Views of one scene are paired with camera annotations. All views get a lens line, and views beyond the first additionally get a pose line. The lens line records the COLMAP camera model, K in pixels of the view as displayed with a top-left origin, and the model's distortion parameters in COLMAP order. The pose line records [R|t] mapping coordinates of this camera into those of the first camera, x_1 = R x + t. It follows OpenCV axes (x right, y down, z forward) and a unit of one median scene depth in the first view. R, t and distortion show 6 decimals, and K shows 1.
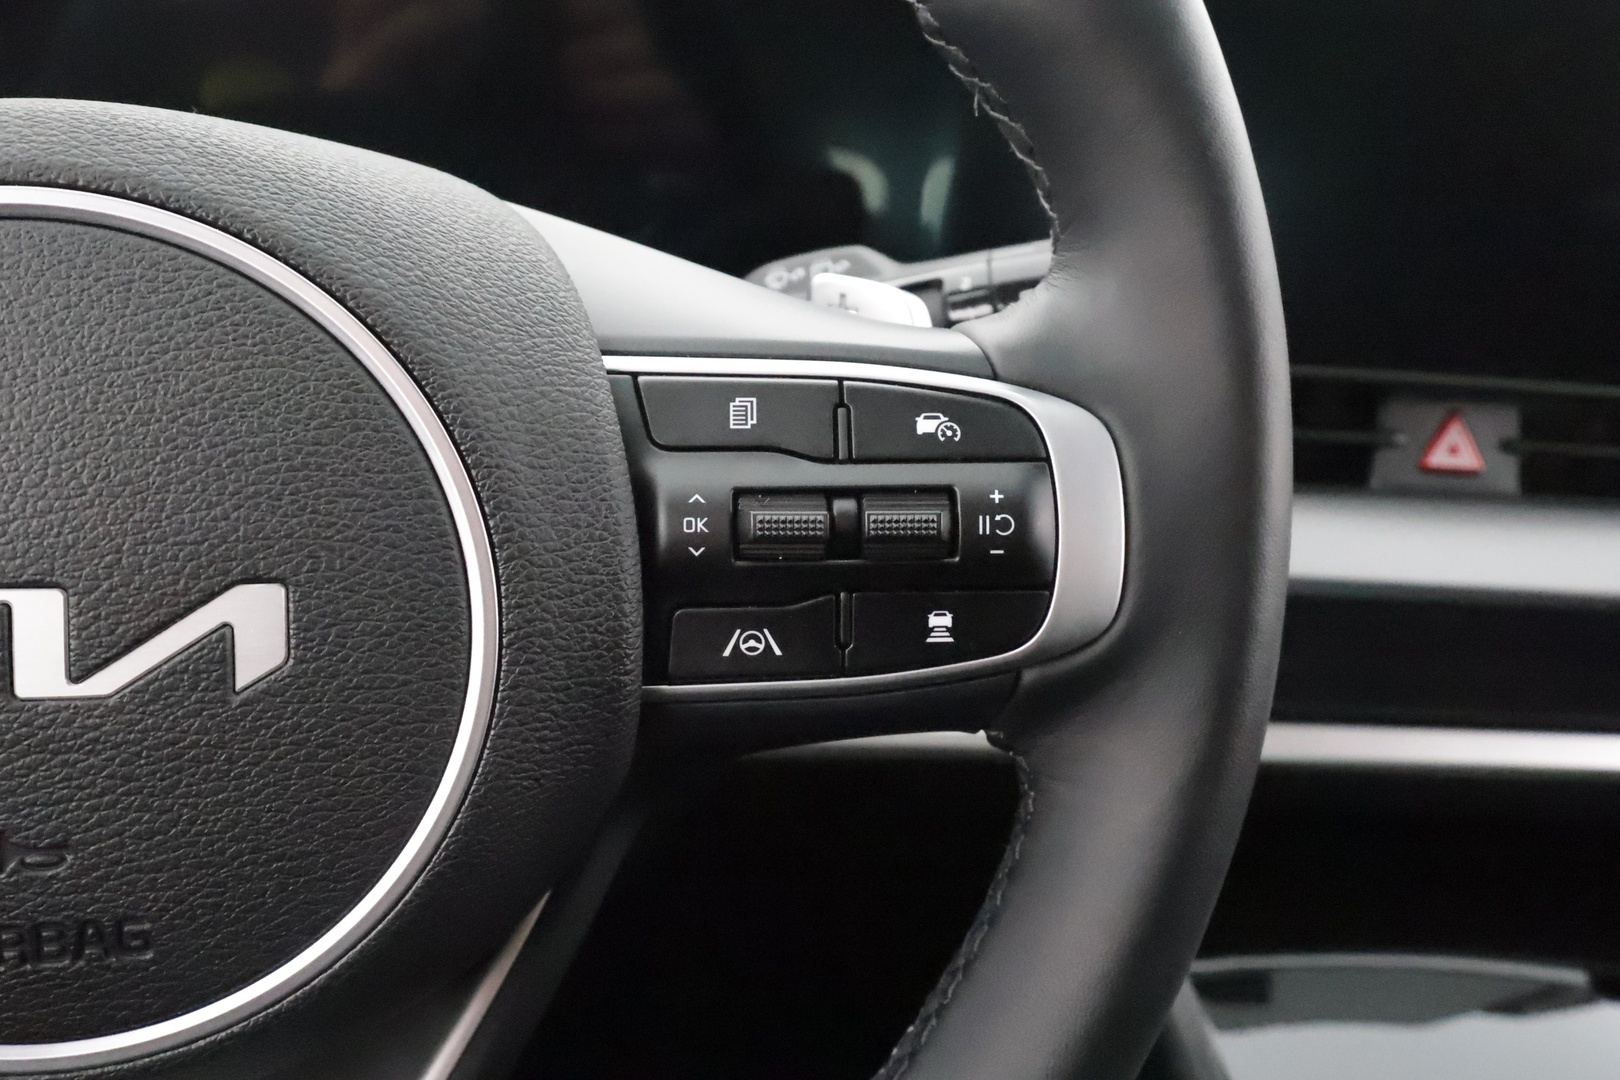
lens RADIAL K [[1359.6, 0, 787.2], [0, 1359.6, 552.1], [0, 0, 1]] dist [0.030372, -0.005142]
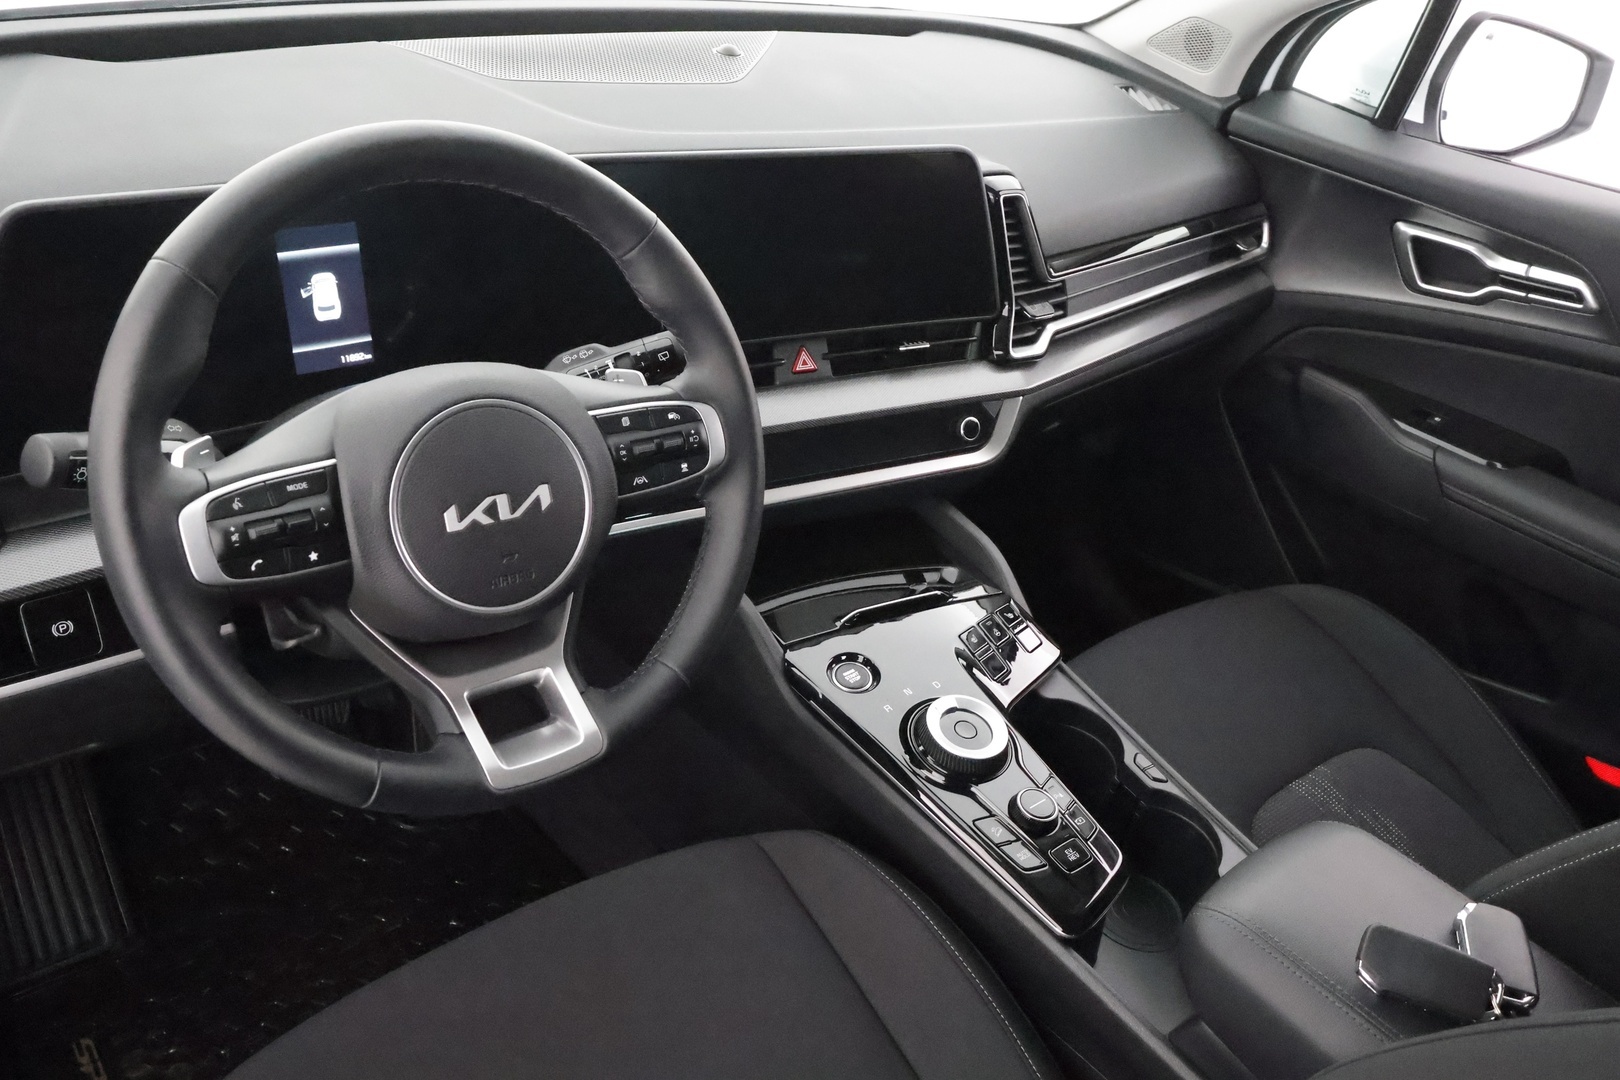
lens RADIAL K [[1308.3, 0, 834.0], [0, 1308.3, 548.0], [0, 0, 1]] dist [0.031394, 0.002383]
pose [[0.889837, -0.208869, 0.405665, -1.074587], [0.164606, 0.976152, 0.141534, -0.179374], [-0.425553, -0.059168, 0.902997, -2.577725]]
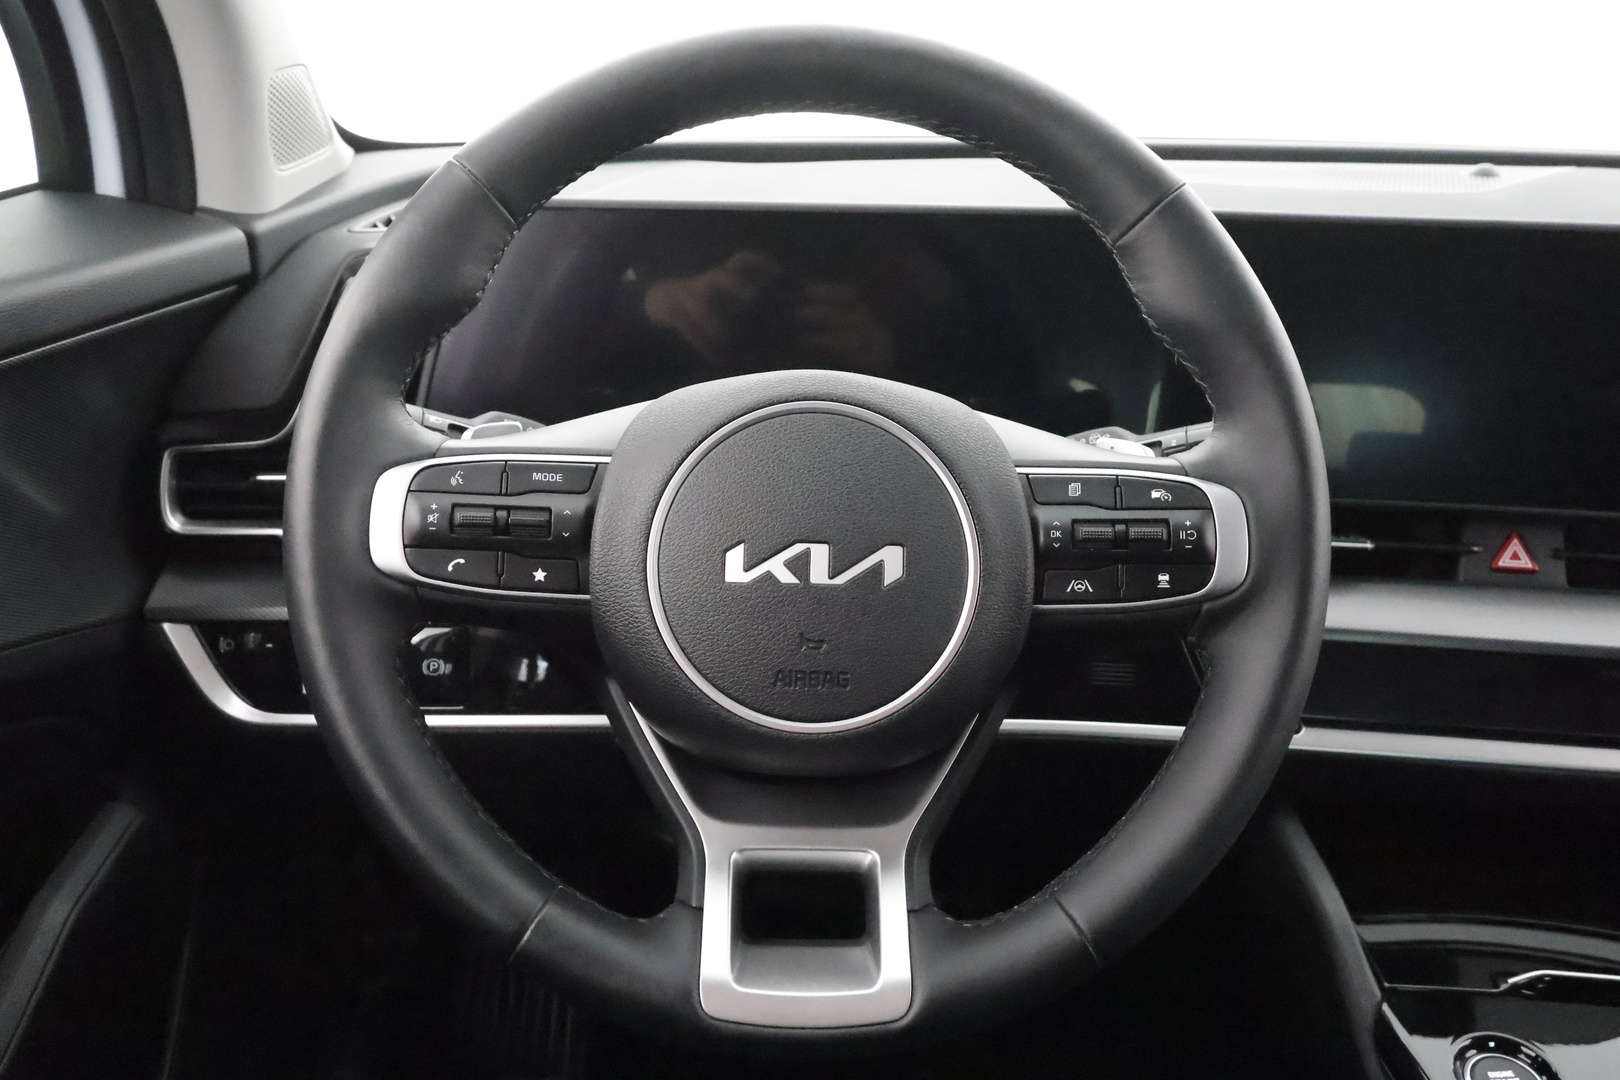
lens RADIAL K [[1208.2, 0, 800.9], [0, 1208.2, 523.2], [0, 0, 1]] dist [-0.002806, -0.000055]
pose [[0.982809, -0.000155, -0.184627, -0.112389], [-0.029190, 0.987292, -0.156214, 0.295293], [0.182305, 0.158918, 0.970314, -1.100524]]
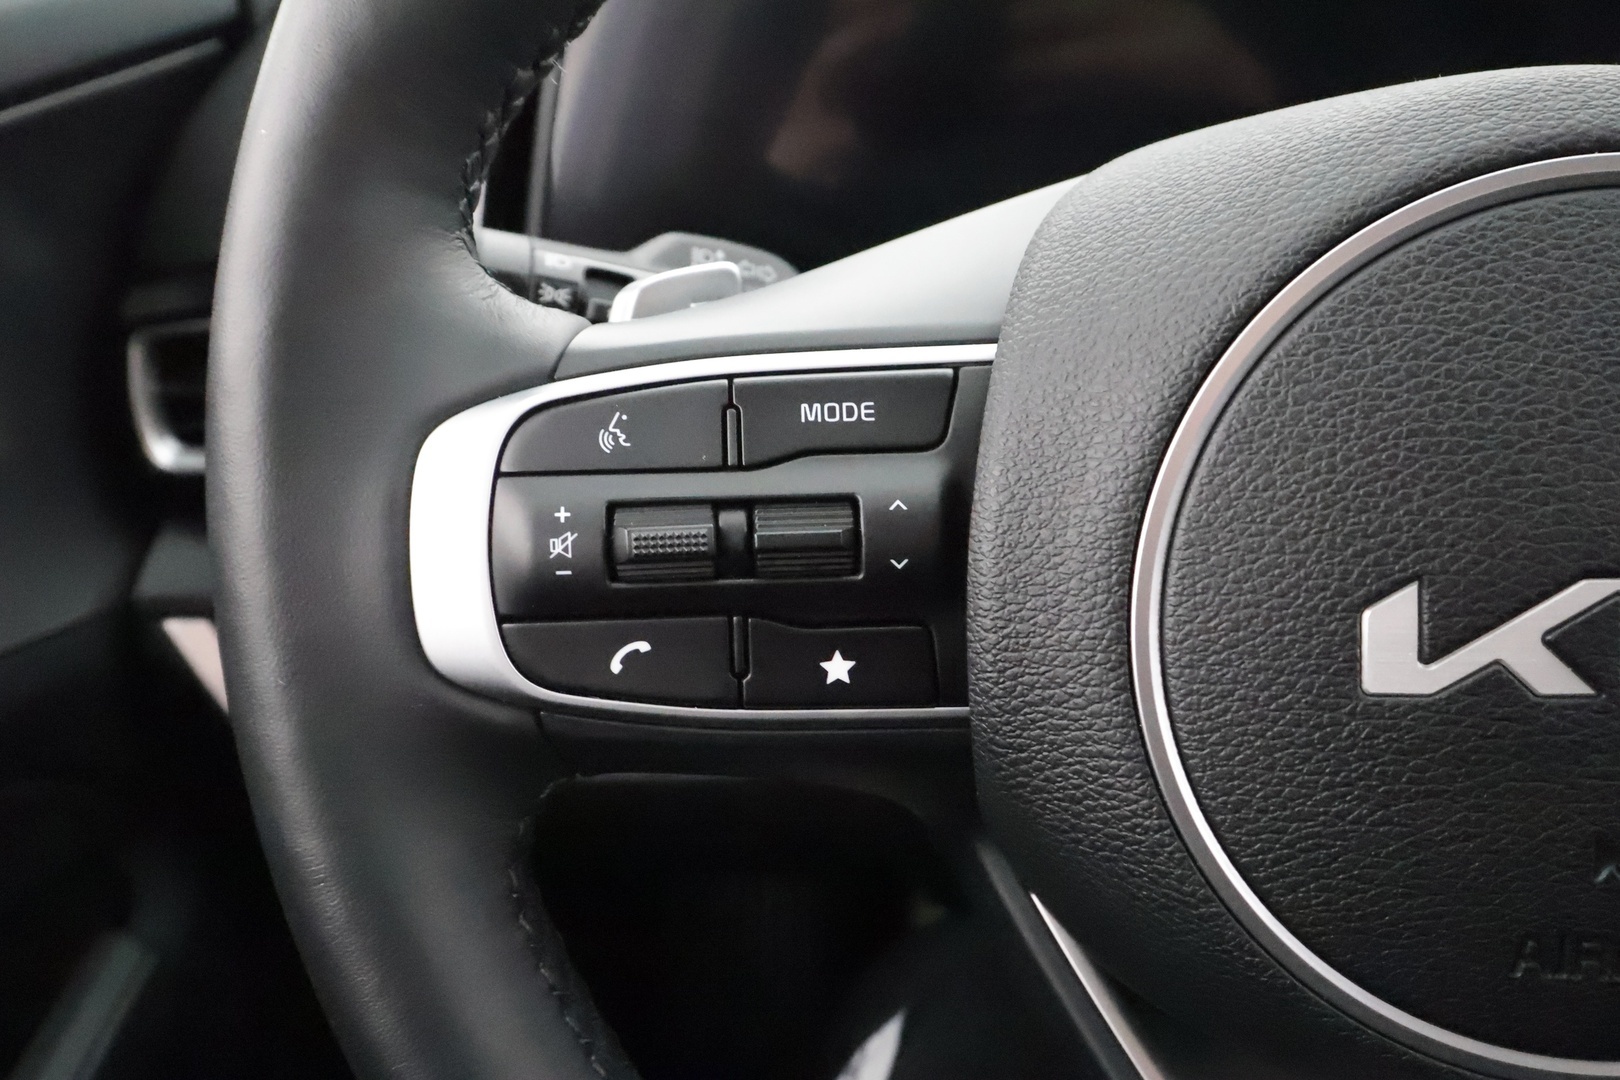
lens RADIAL K [[1359.6, 0, 787.2], [0, 1359.6, 552.1], [0, 0, 1]] dist [0.030372, -0.005142]
pose [[0.942880, -0.007836, -0.333041, -0.645065], [0.011161, 0.999905, 0.008072, -0.004258], [0.332946, -0.011328, 0.942878, -0.064430]]
